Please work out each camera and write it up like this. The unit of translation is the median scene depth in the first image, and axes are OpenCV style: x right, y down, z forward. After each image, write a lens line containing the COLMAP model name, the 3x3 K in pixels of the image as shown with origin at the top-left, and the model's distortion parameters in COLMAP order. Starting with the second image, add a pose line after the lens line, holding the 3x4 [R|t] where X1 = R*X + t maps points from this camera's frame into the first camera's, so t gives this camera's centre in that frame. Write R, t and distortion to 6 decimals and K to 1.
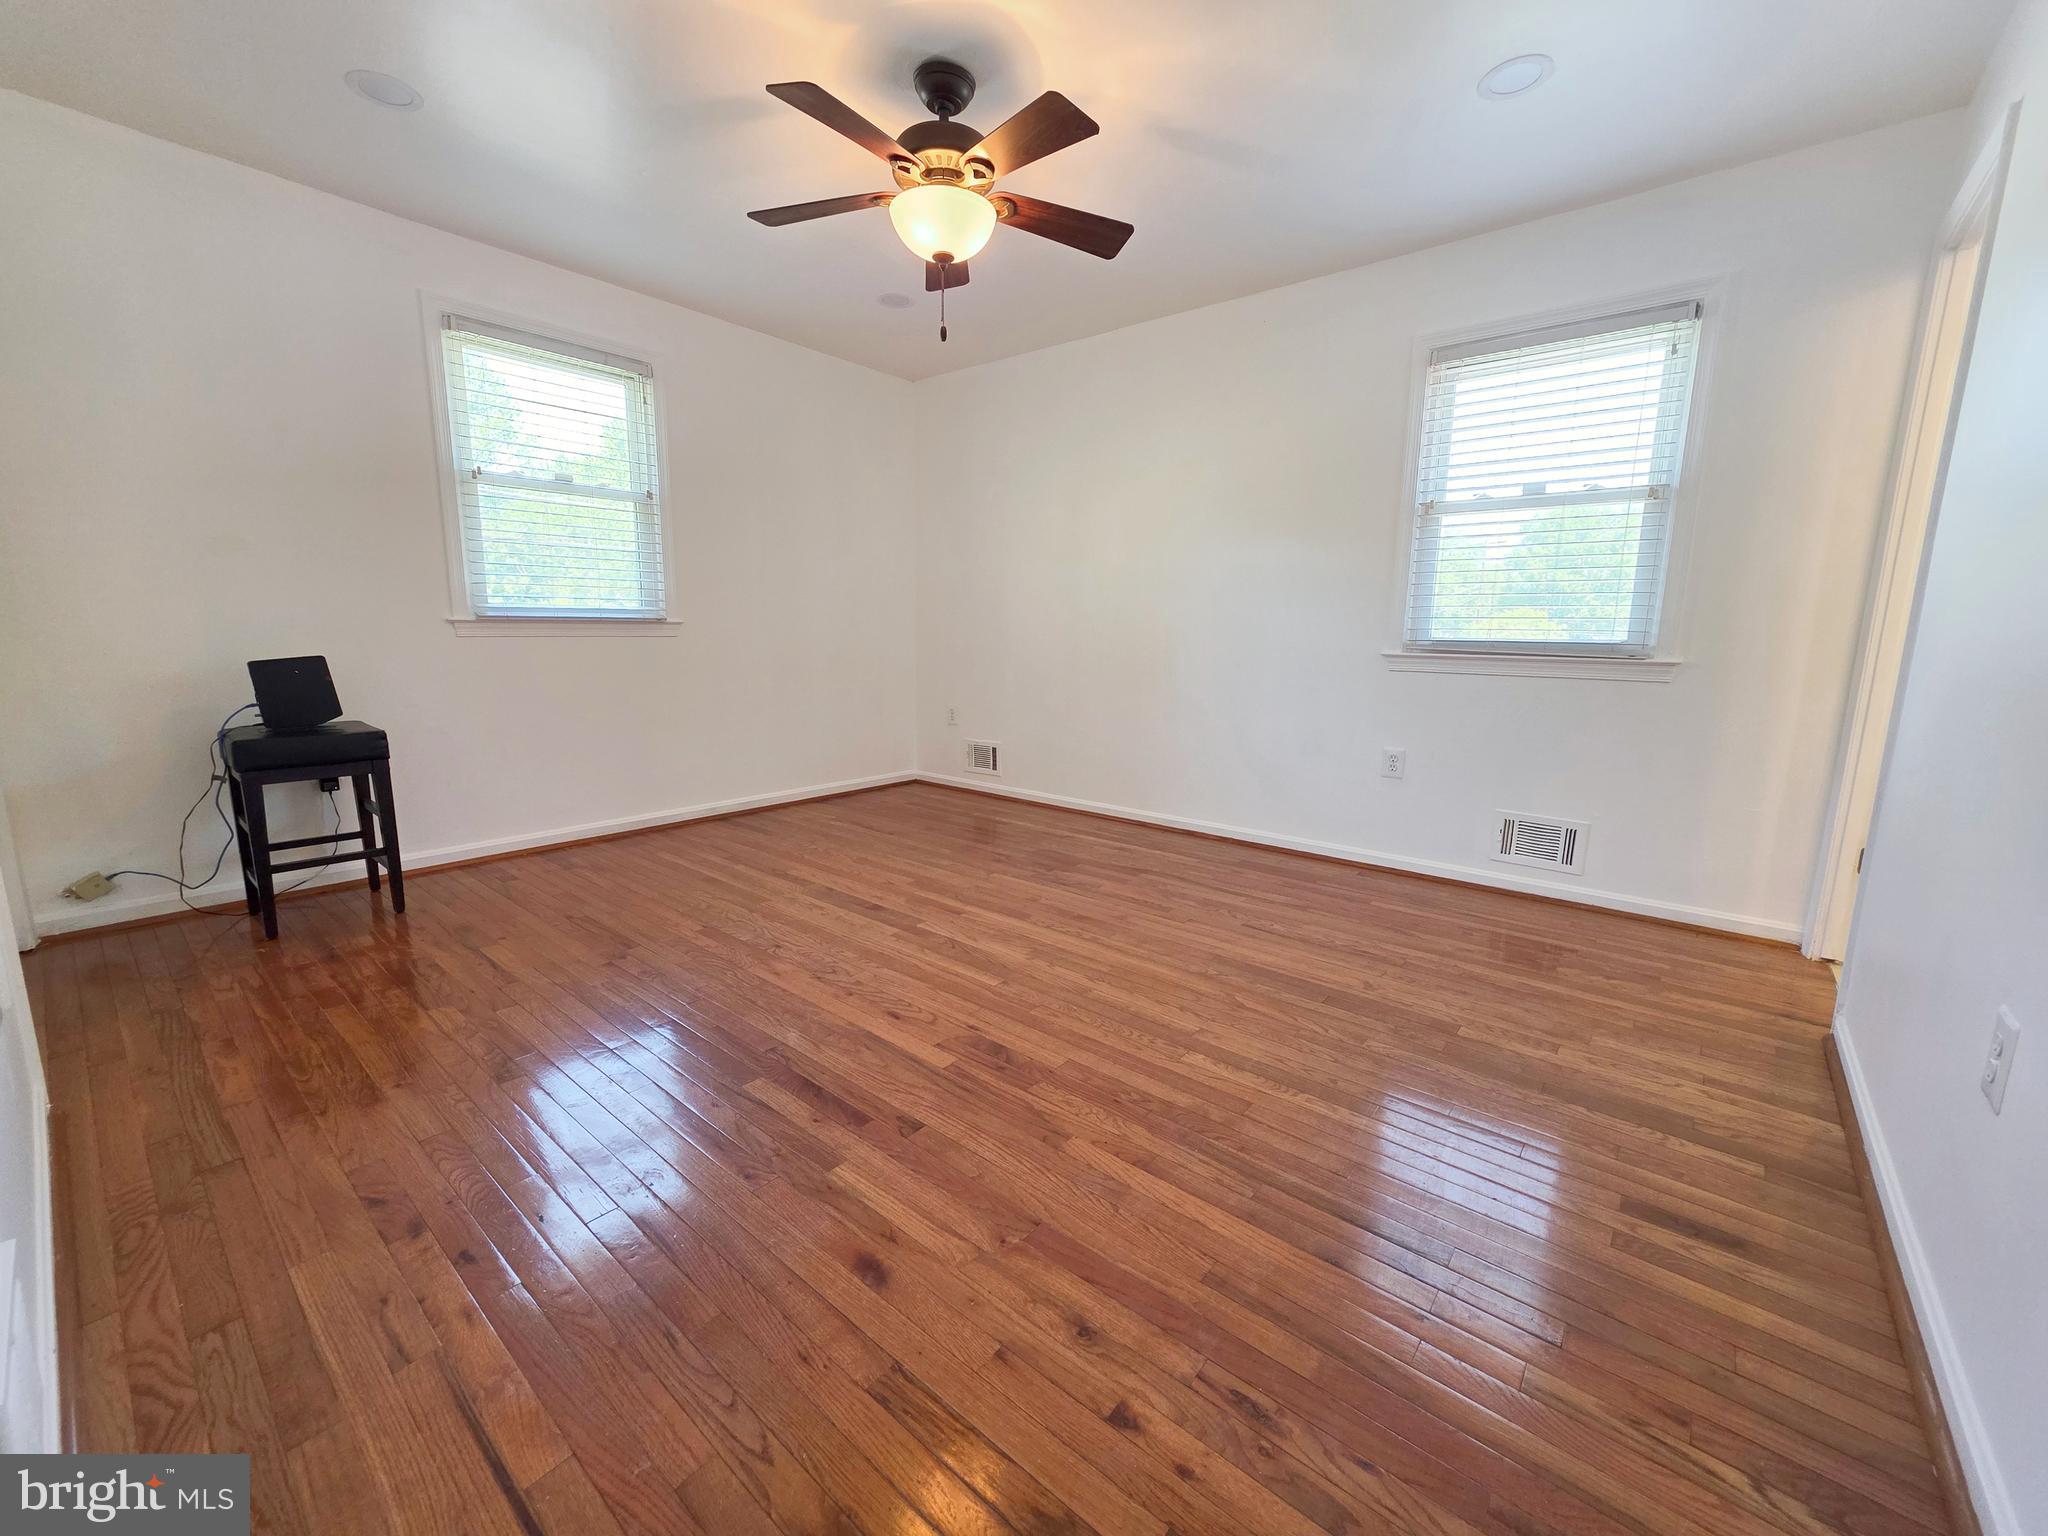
lens RADIAL K [[818.9, 0, 1018.0], [0, 818.9, 758.9], [0, 0, 1]] dist [-0.003543, 0.003732]
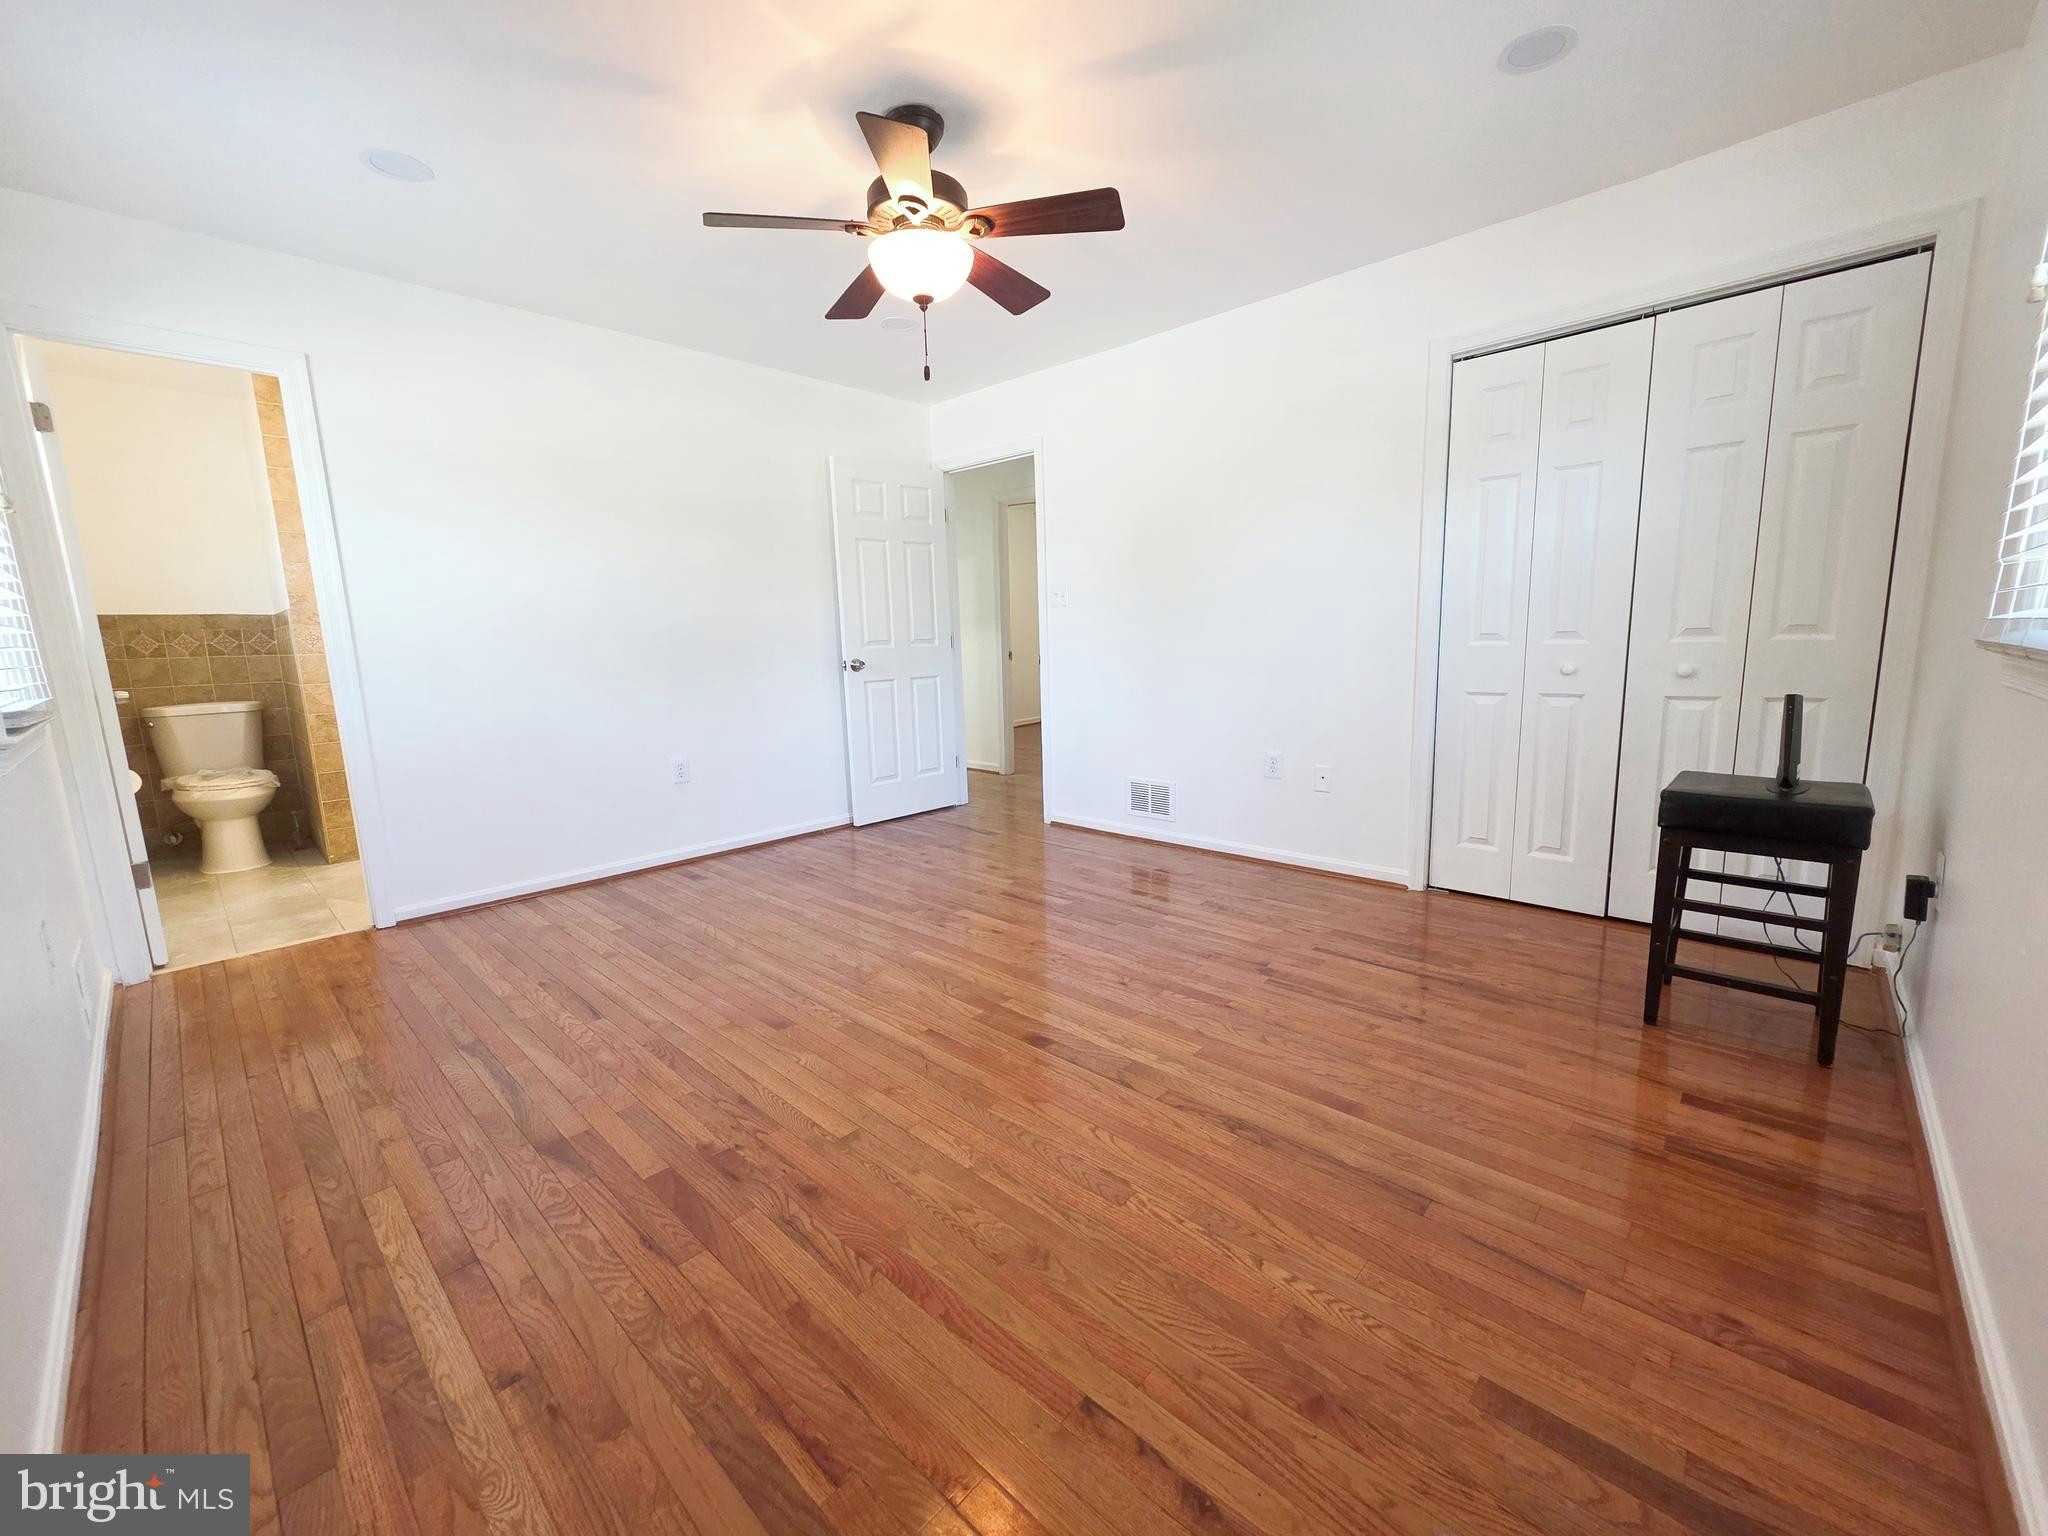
lens RADIAL K [[818.9, 0, 1019.6], [0, 818.9, 769.7], [0, 0, 1]] dist [-0.003543, 0.003732]
pose [[-0.998233, 0.002607, 0.059370, -0.212519], [0.021656, 0.946300, 0.322564, -0.308127], [-0.055341, 0.323279, -0.944684, 1.719103]]
